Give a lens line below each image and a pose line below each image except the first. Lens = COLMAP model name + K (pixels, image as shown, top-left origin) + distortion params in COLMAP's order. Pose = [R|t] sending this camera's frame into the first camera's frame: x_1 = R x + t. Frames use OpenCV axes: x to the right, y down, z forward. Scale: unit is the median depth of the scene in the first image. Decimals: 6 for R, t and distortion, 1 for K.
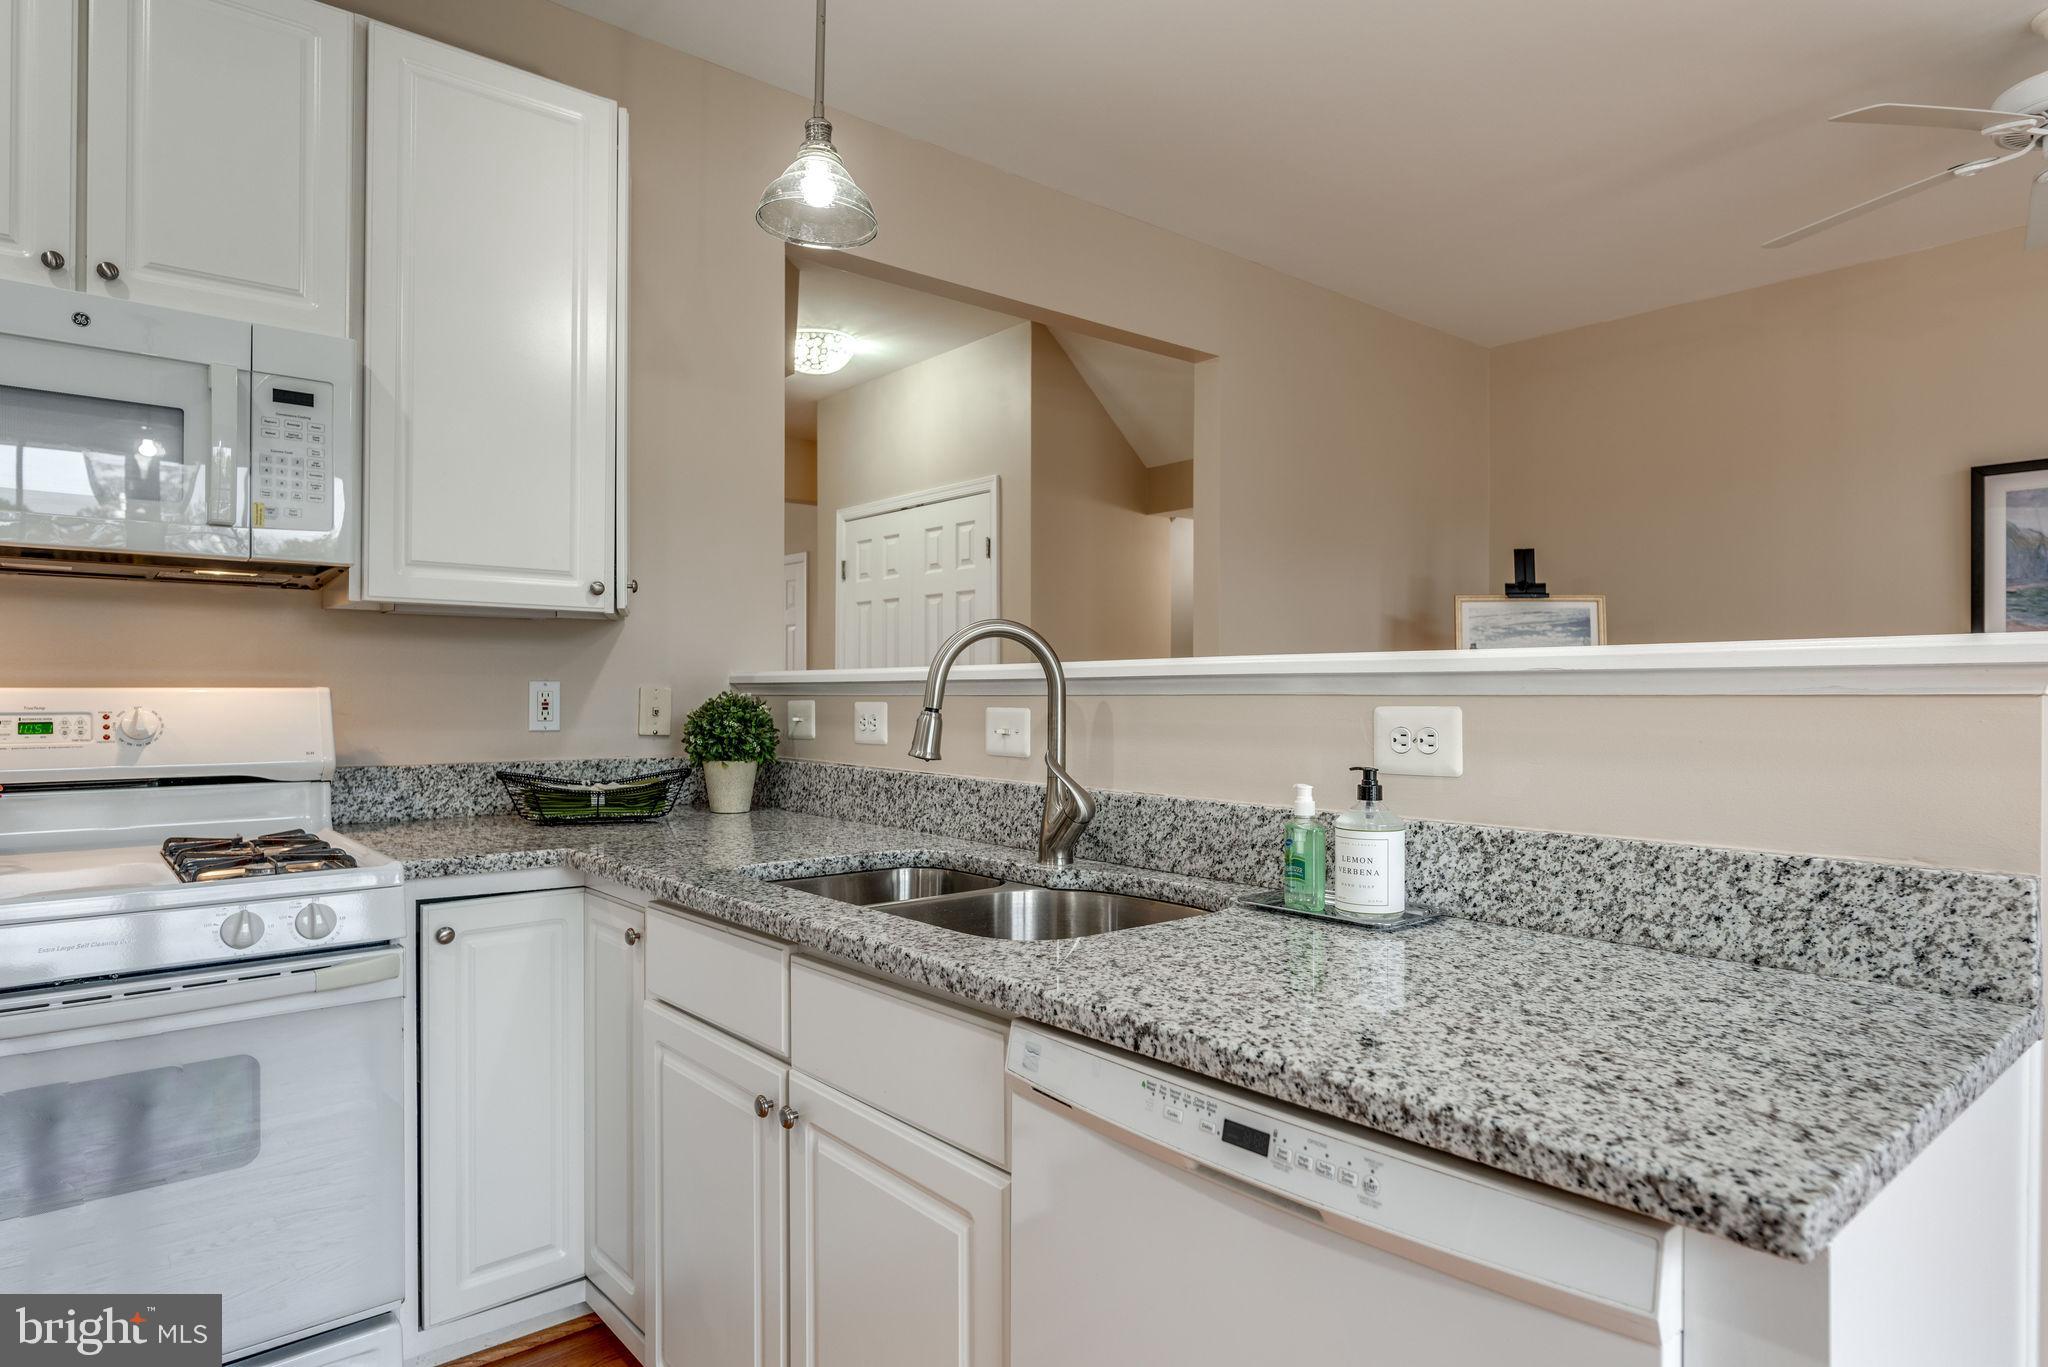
lens RADIAL K [[1169.2, 0, 1030.2], [0, 1169.2, 691.0], [0, 0, 1]] dist [-0.008098, 0.003559]
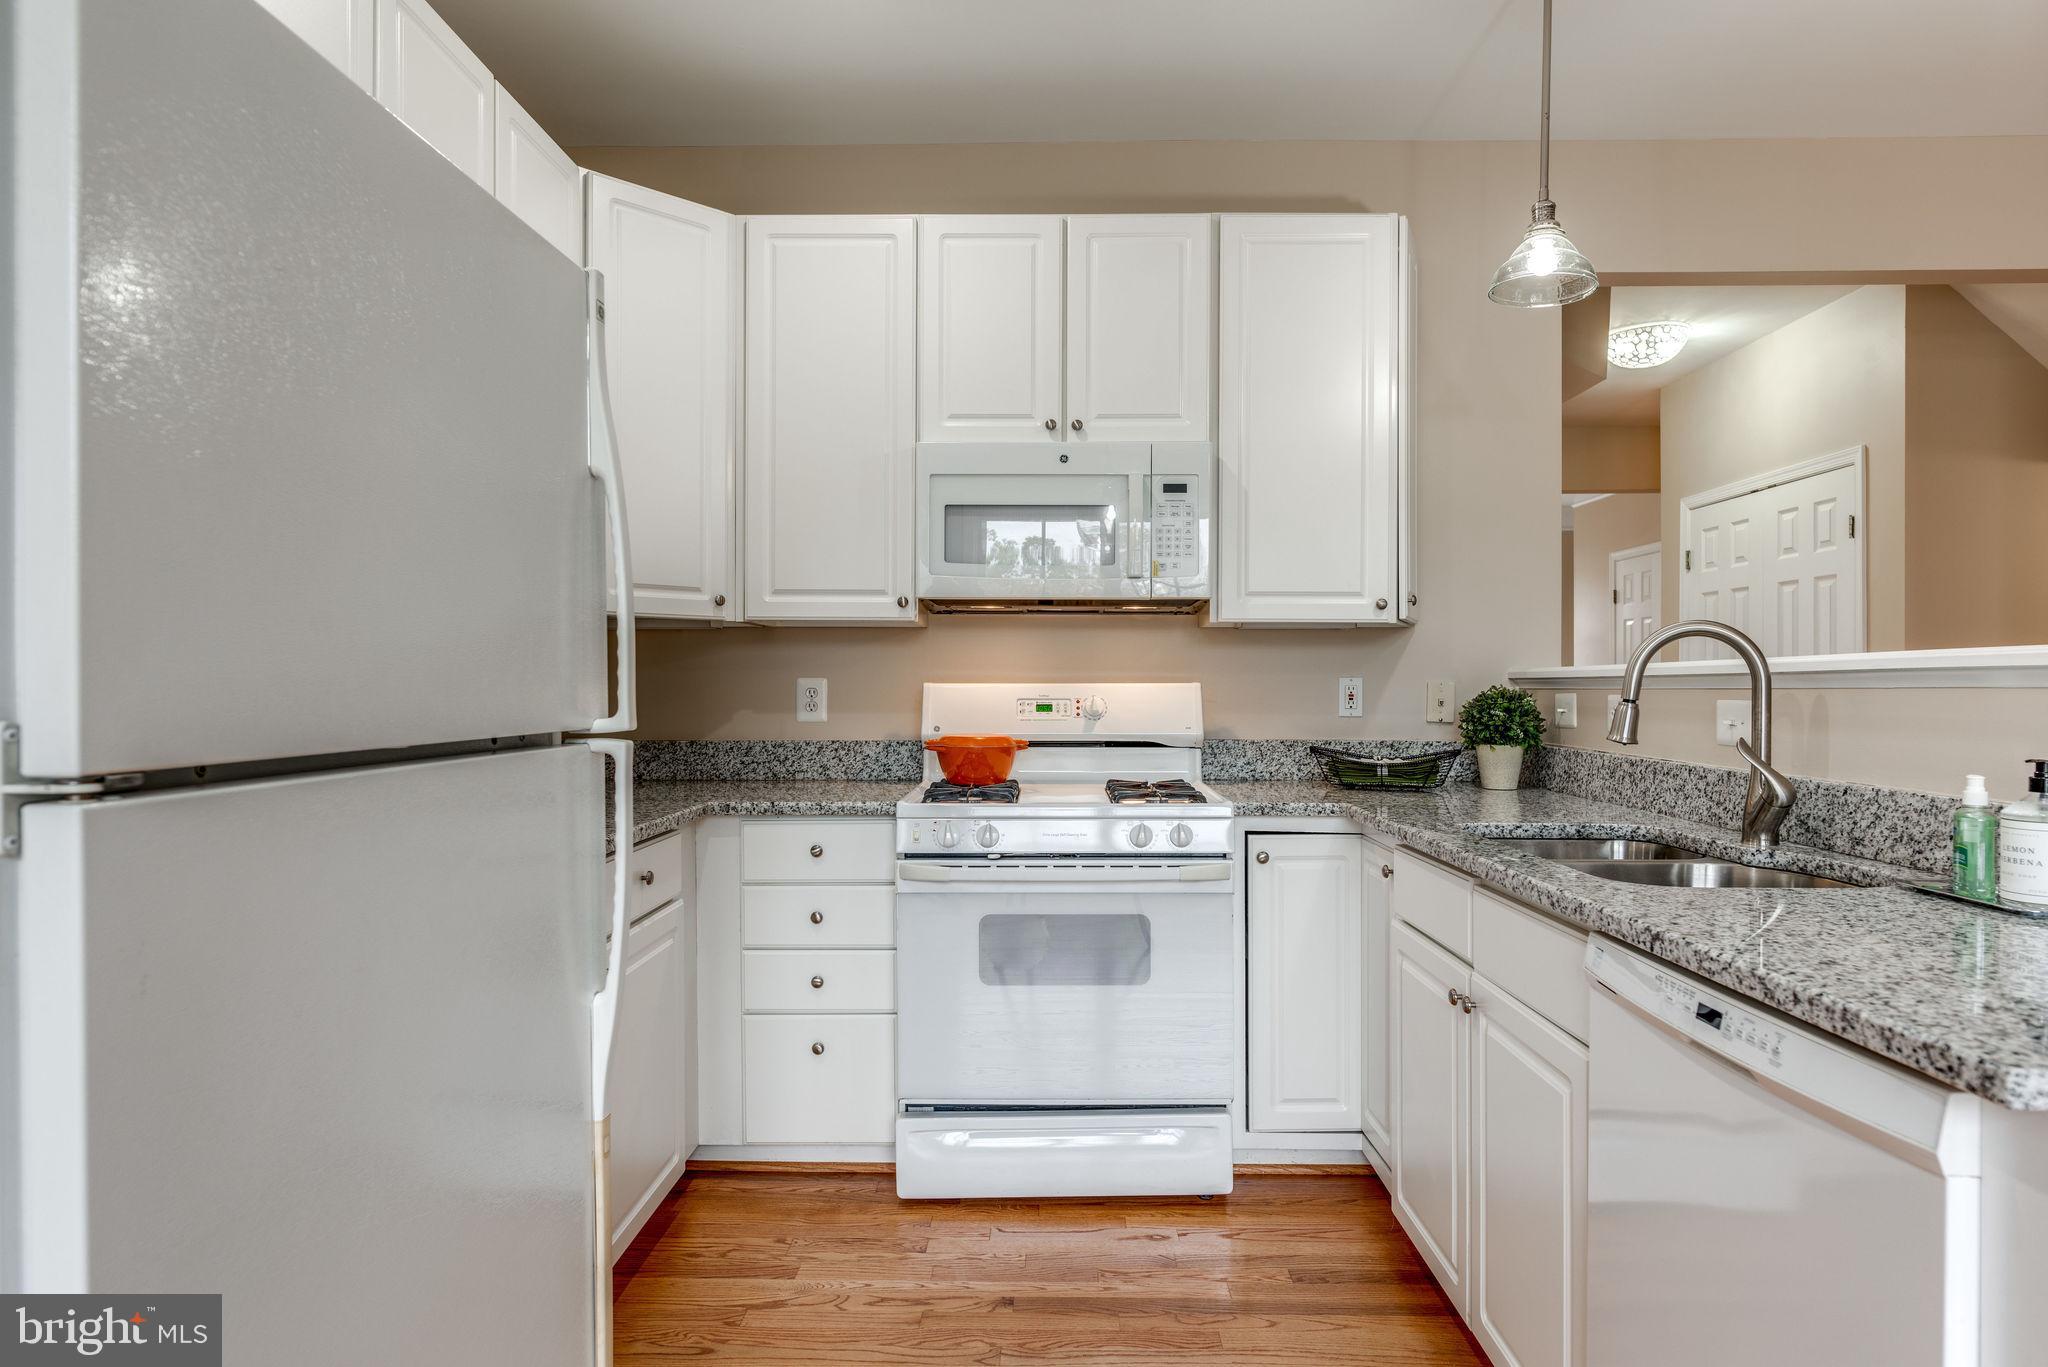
lens RADIAL K [[1169.2, 0, 1030.2], [0, 1169.2, 691.0], [0, 0, 1]] dist [-0.008098, 0.003559]
pose [[0.745292, 0.002164, -0.666735, 0.237155], [0.000822, 0.999991, 0.004164, 0.001032], [0.666738, -0.003652, 0.745283, -0.248921]]
